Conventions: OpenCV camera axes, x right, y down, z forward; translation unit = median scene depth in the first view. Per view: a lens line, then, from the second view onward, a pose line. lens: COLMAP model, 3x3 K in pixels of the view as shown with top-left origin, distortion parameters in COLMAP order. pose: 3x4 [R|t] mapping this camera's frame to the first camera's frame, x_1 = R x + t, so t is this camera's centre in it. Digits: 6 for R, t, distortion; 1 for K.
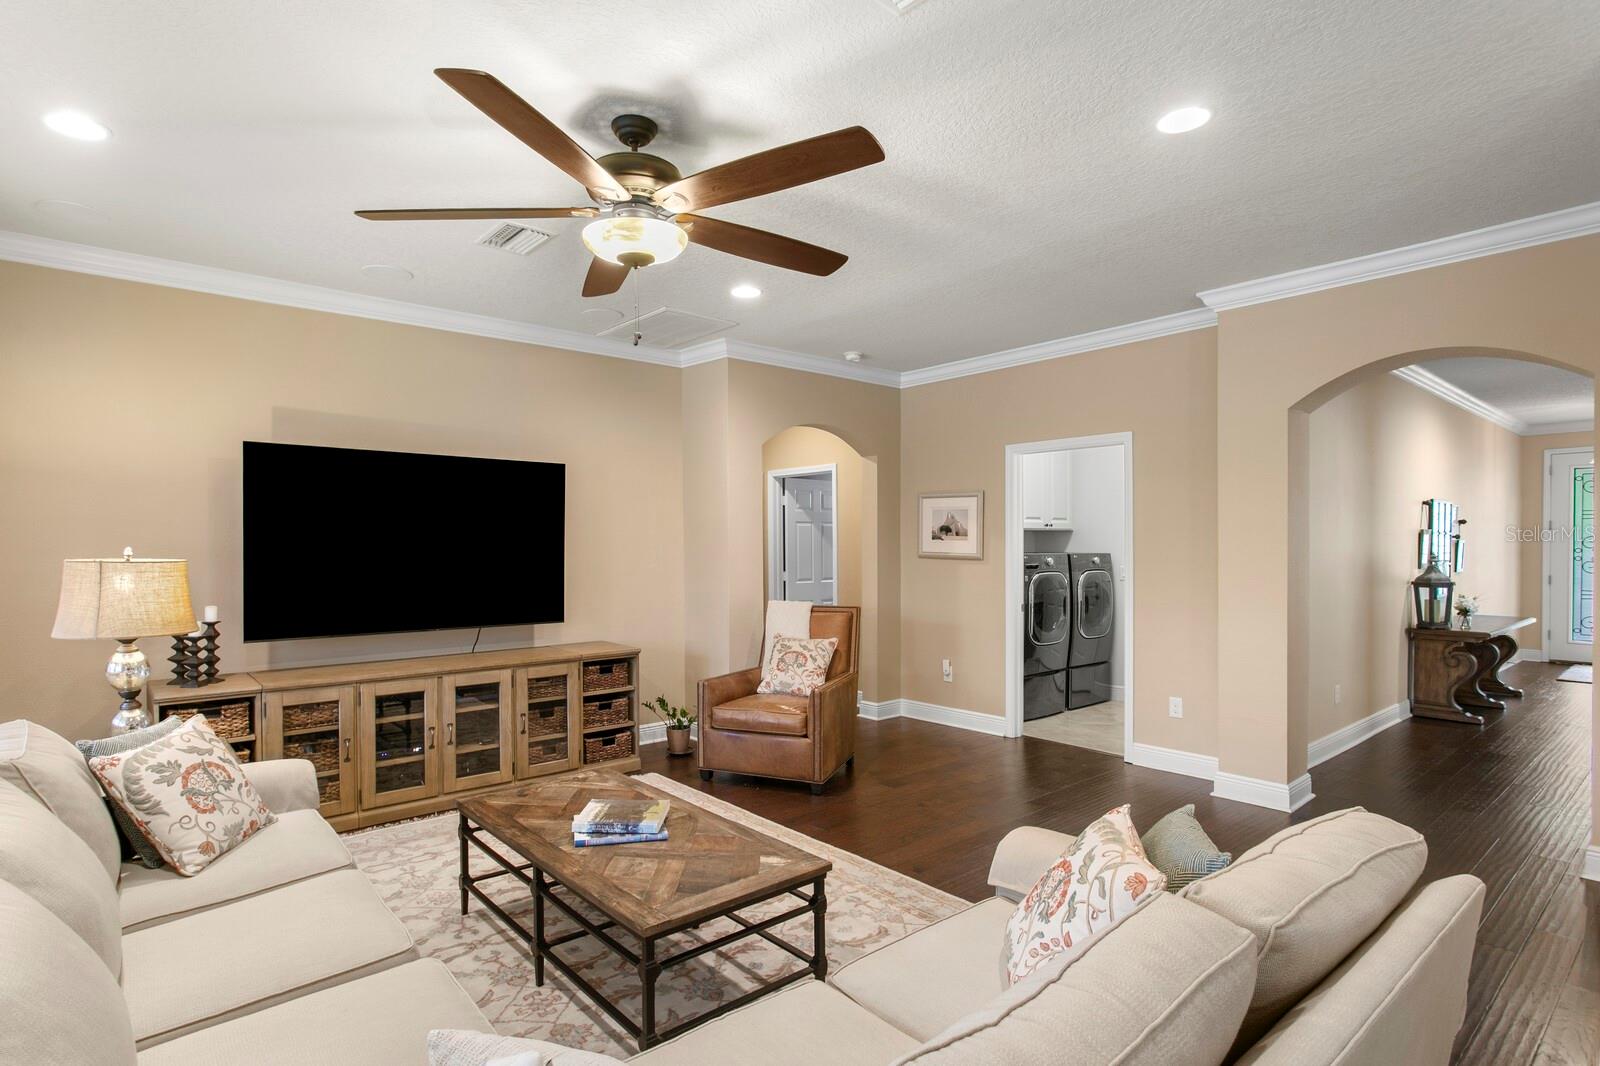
lens RADIAL K [[778.4, 0, 805.0], [0, 778.4, 546.2], [0, 0, 1]] dist [-0.004863, 0.002722]
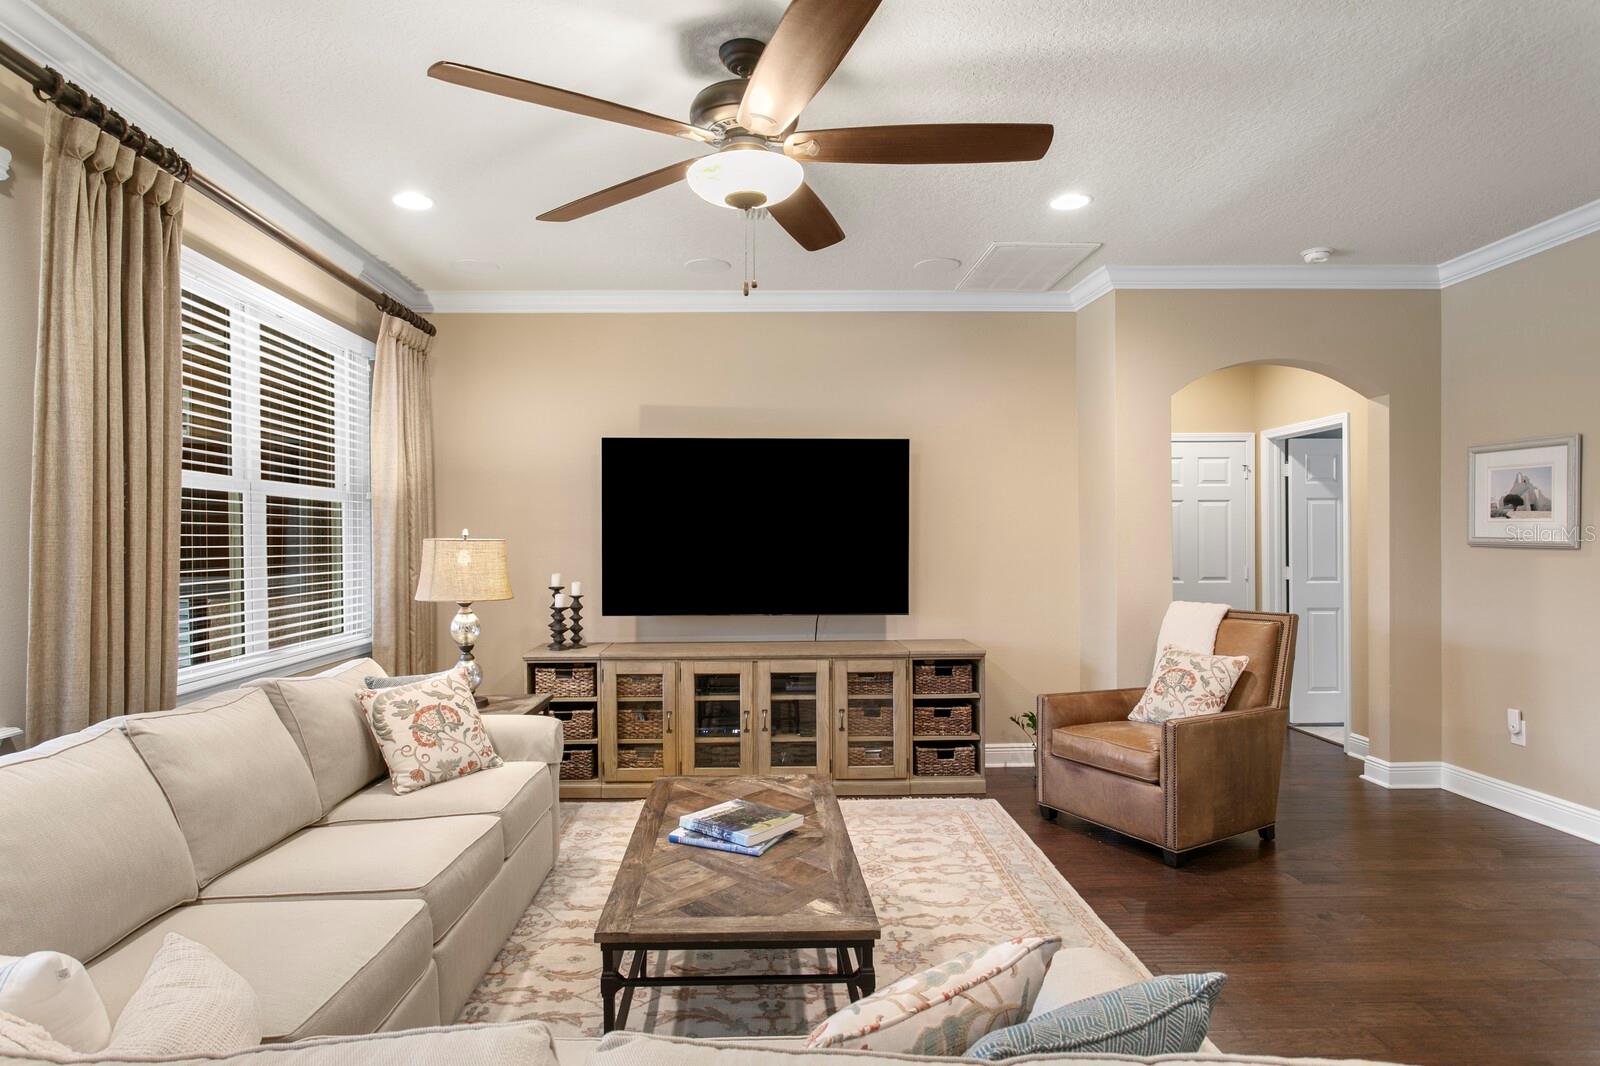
lens RADIAL K [[884.6, 0, 799.2], [0, 884.6, 533.5], [0, 0, 1]] dist [-0.006809, 0.003823]
pose [[0.789622, -0.007199, -0.613552, 0.247163], [0.003124, 0.999965, -0.007713, 0.012789], [0.613586, 0.004174, 0.789617, 0.130199]]
